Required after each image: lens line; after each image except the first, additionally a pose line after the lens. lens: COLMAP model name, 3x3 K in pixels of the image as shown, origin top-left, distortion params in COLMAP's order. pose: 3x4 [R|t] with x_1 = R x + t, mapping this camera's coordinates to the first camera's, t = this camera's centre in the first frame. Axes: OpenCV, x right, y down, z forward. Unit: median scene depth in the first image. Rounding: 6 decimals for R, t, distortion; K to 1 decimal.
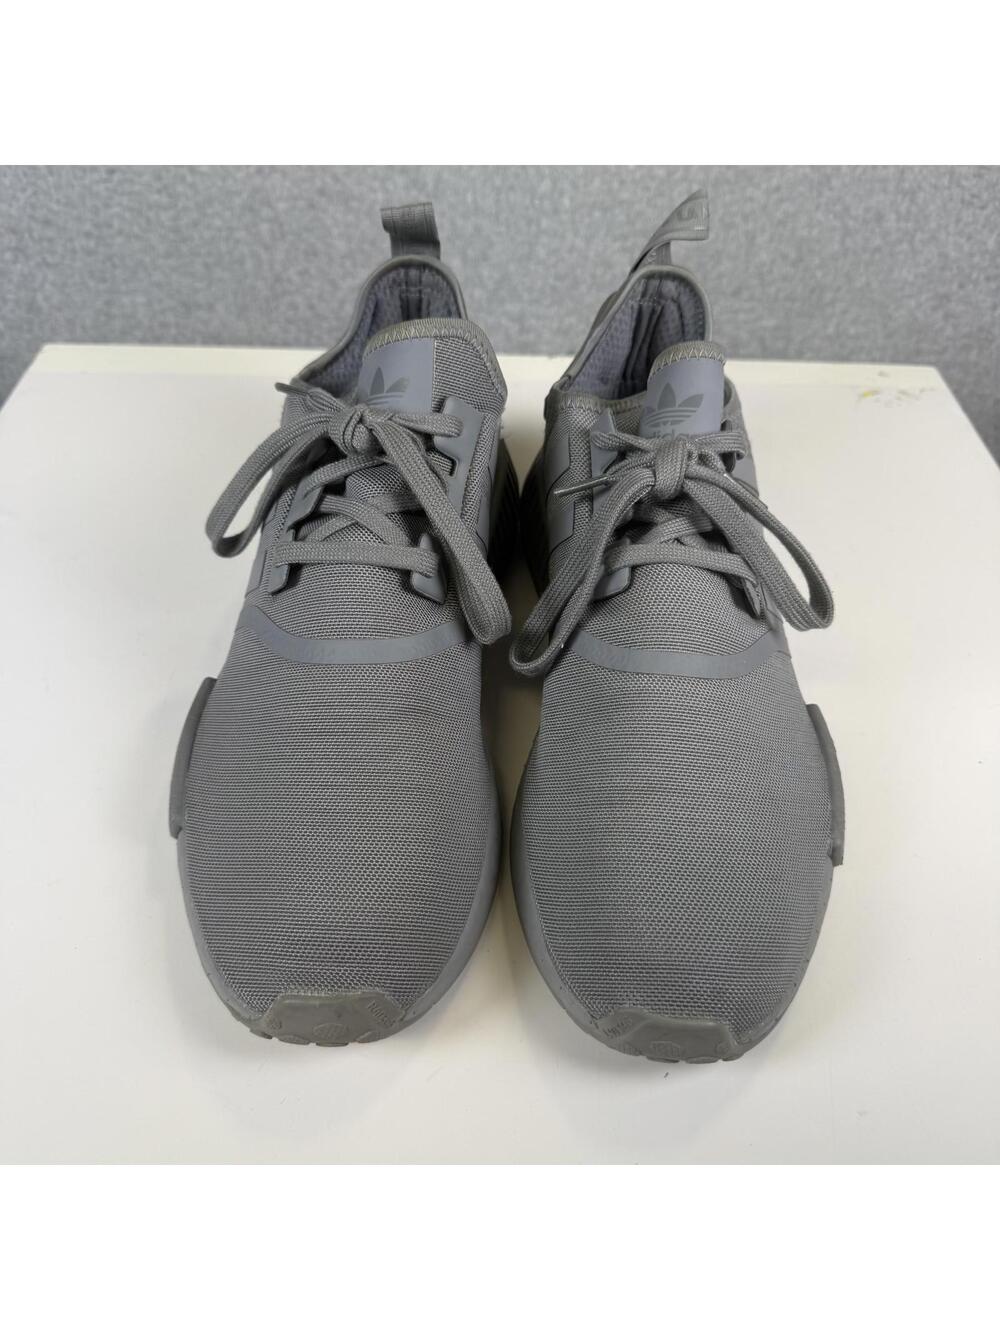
lens RADIAL K [[1001.7, 0, 500.0], [0, 1001.7, 665.0], [0, 0, 1]] dist [-0.010529, -0.004456]
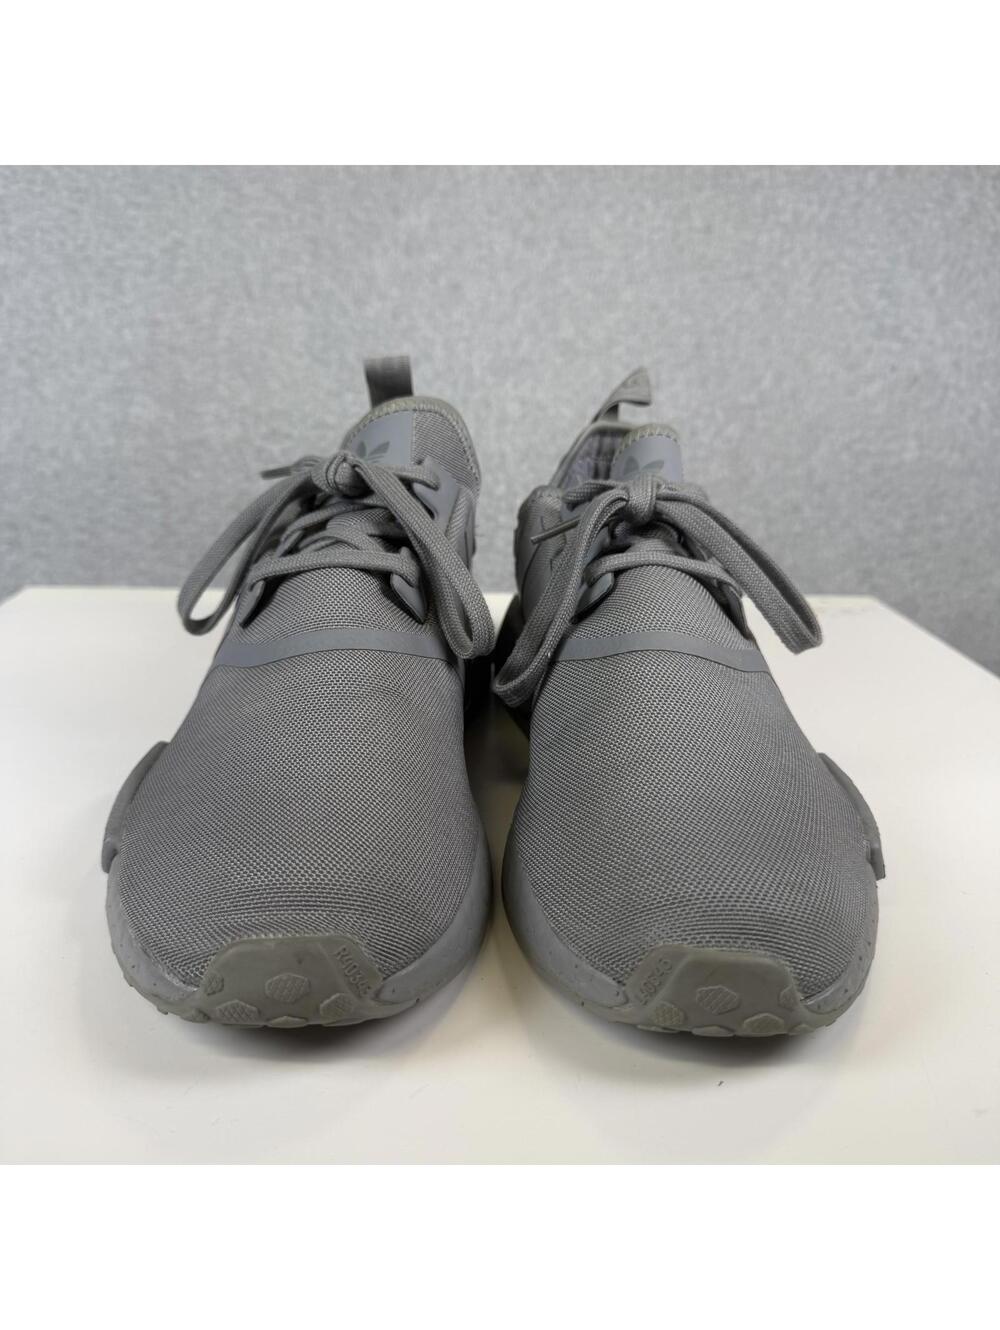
lens RADIAL K [[1004.2, 0, 513.6], [0, 1004.2, 668.3], [0, 0, 1]] dist [-0.000794, -0.055040]
pose [[0.997802, -0.023189, 0.062070, -0.031028], [0.048982, 0.888996, -0.455288, 0.418705], [-0.044622, 0.457328, 0.888178, 0.154424]]
